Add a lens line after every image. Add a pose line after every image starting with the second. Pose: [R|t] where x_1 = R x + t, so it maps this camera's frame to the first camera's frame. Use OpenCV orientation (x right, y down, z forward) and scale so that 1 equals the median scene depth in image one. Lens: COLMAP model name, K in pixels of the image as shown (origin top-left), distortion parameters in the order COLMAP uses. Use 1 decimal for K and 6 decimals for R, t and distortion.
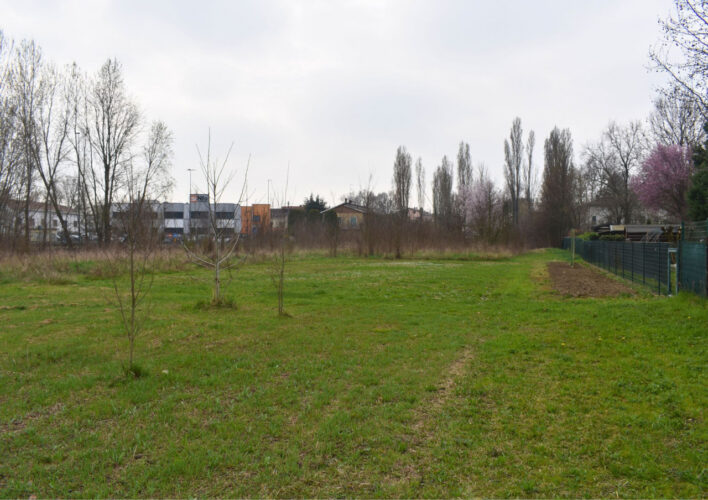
lens RADIAL K [[598.5, 0, 354.0], [0, 598.5, 250.0], [0, 0, 1]] dist [-0.086120, 0.000789]
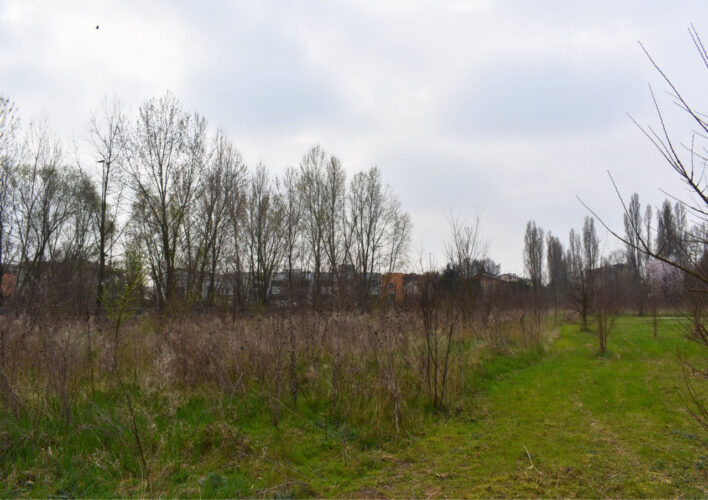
lens RADIAL K [[598.5, 0, 354.0], [0, 598.5, 250.0], [0, 0, 1]] dist [-0.086120, 0.000789]
pose [[0.994795, -0.013276, -0.101024, -0.142716], [0.002144, 0.993984, -0.109506, 0.003213], [0.101870, 0.108720, 0.988839, -0.140499]]
